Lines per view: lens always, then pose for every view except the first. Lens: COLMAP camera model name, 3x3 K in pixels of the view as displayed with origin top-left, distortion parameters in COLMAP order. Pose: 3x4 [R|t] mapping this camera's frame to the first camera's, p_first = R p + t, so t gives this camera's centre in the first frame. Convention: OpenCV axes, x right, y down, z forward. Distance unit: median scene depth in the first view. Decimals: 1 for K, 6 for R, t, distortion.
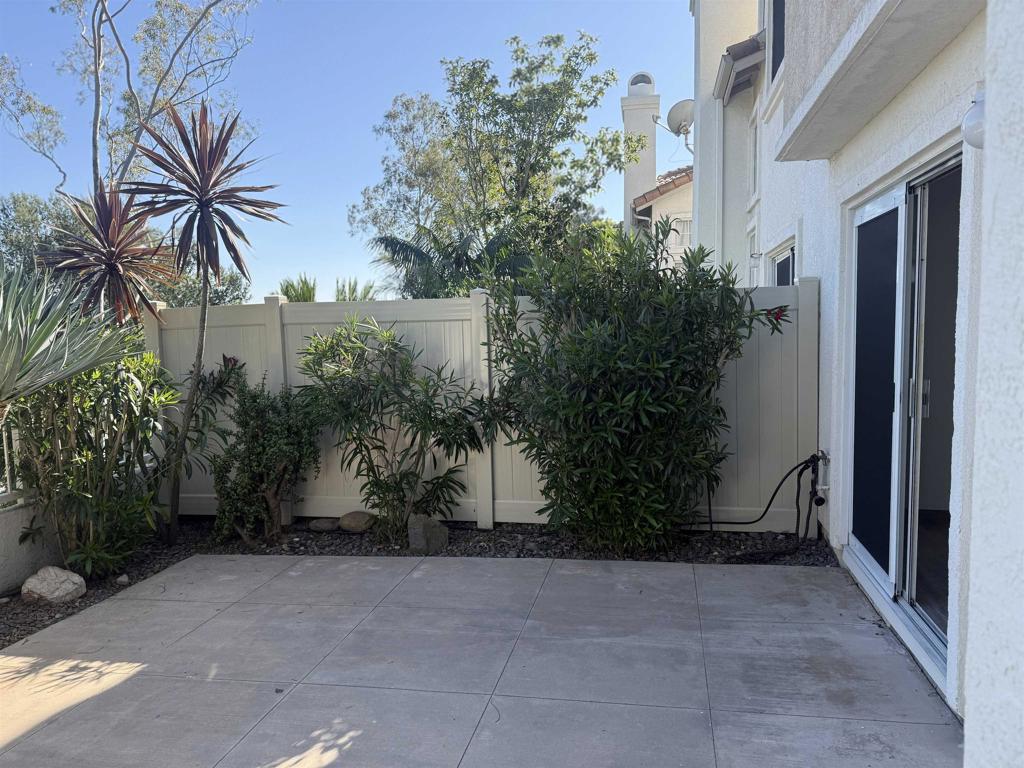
lens RADIAL K [[716.5, 0, 512.0], [0, 716.5, 384.0], [0, 0, 1]] dist [0.078999, -0.093704]
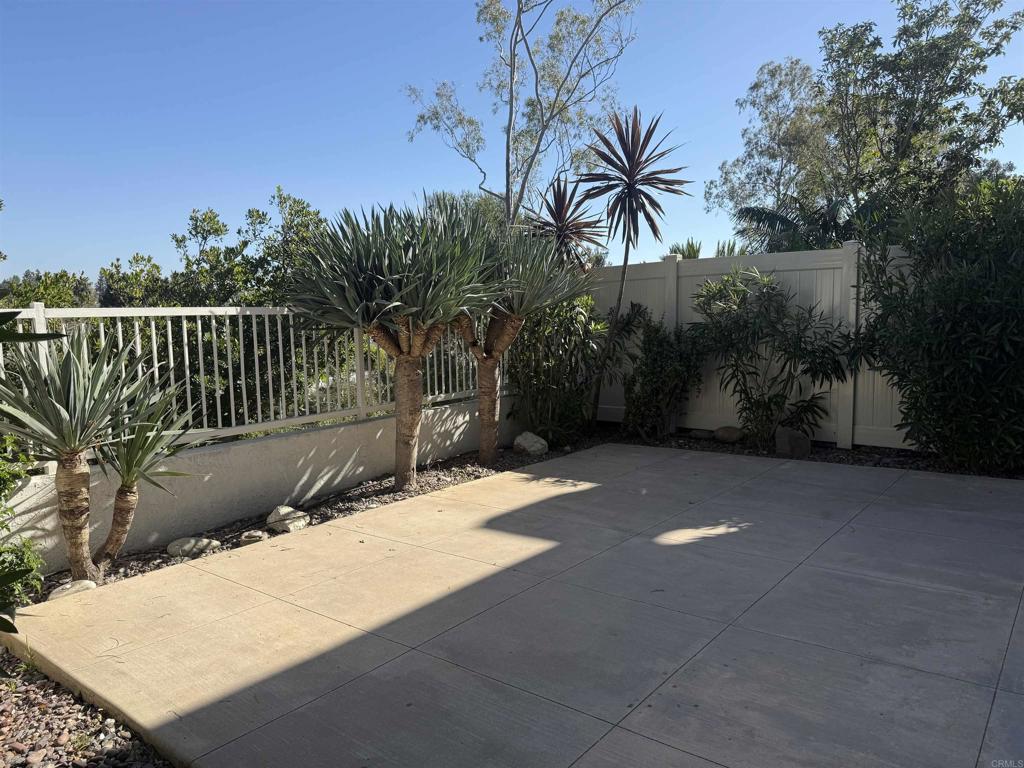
lens RADIAL K [[716.5, 0, 512.0], [0, 716.5, 384.0], [0, 0, 1]] dist [0.078999, -0.093704]
pose [[0.893473, 0.058750, -0.445257, -0.000027], [-0.046231, 0.998172, 0.038936, 0.076715], [0.446731, -0.014203, 0.894556, -0.297676]]
